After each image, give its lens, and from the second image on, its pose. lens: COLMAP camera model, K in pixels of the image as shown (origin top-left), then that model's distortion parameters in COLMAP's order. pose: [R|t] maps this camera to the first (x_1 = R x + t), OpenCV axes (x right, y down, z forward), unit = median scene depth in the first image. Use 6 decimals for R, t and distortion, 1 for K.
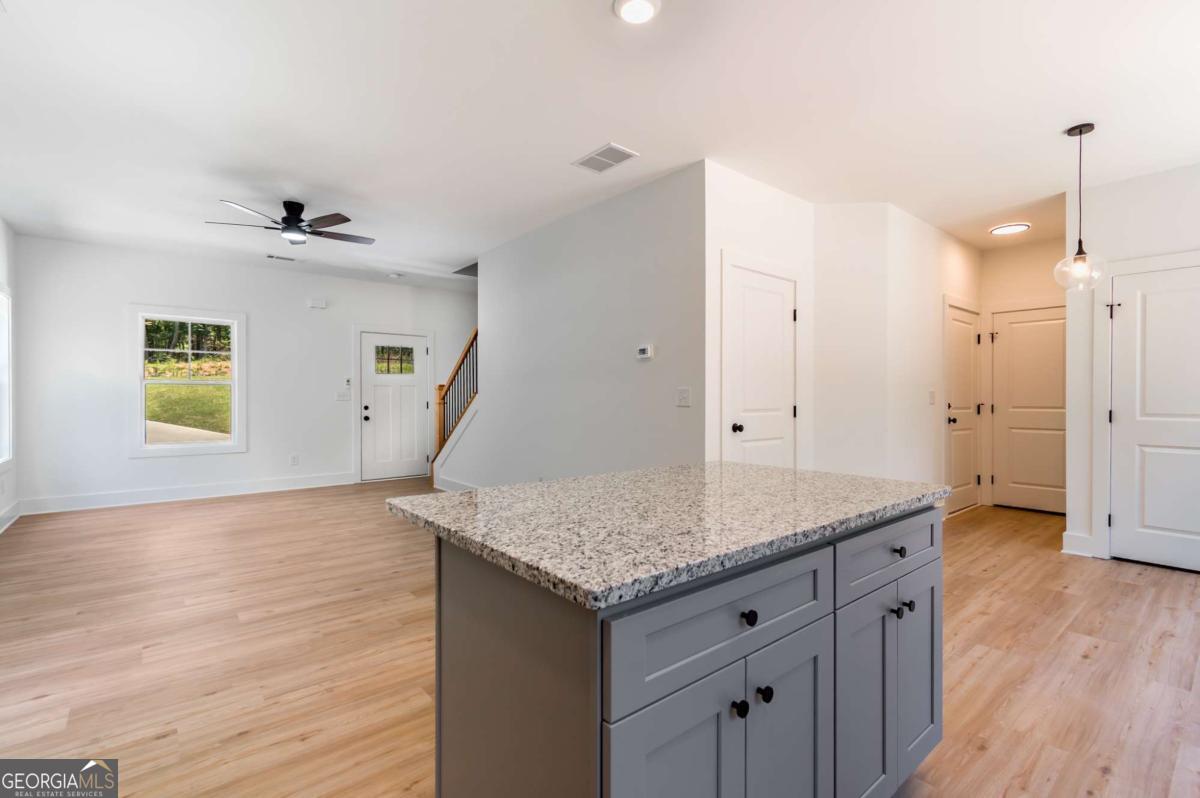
lens RADIAL K [[545.8, 0, 613.0], [0, 545.8, 396.5], [0, 0, 1]] dist [-0.001134, 0.000499]
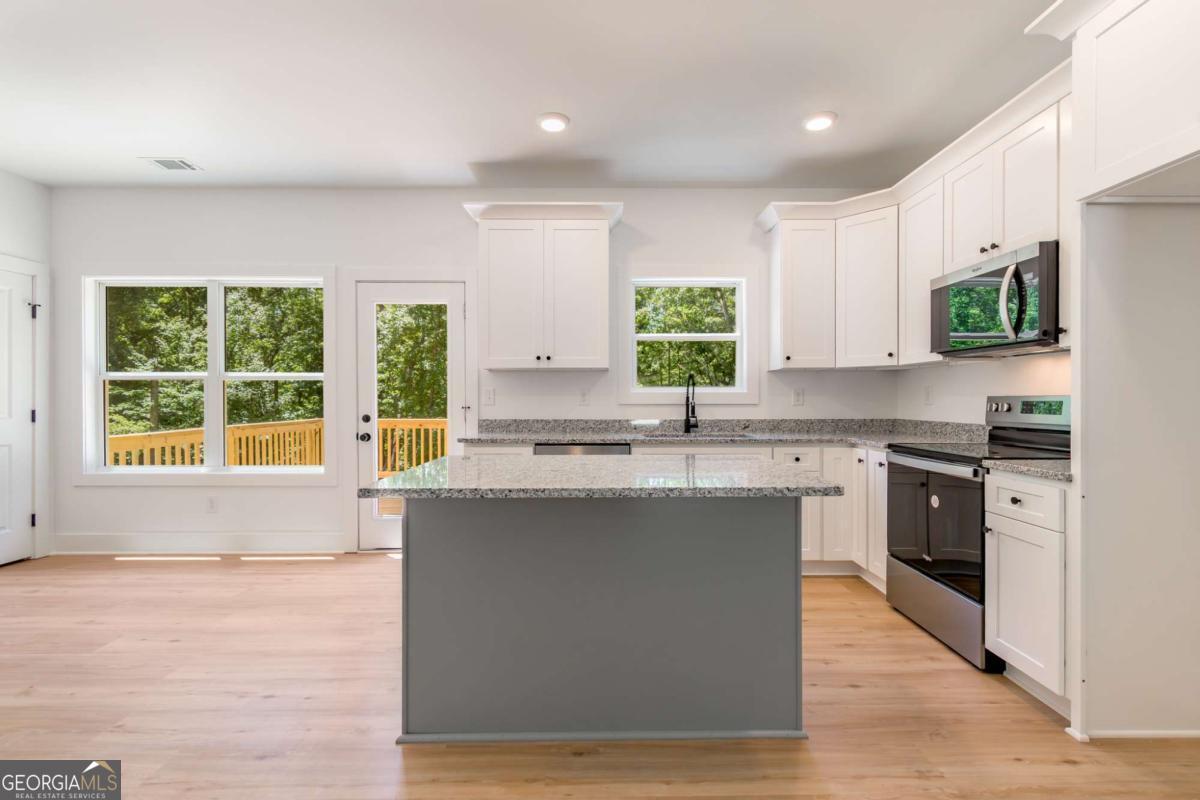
lens RADIAL K [[535.7, 0, 607.8], [0, 535.7, 399.1], [0, 0, 1]] dist [0.000291, -0.000446]
pose [[-0.767949, -0.003438, 0.640502, -0.336068], [-0.002475, 0.999994, 0.002400, 0.002450], [-0.640506, 0.000258, -0.767953, 0.956555]]
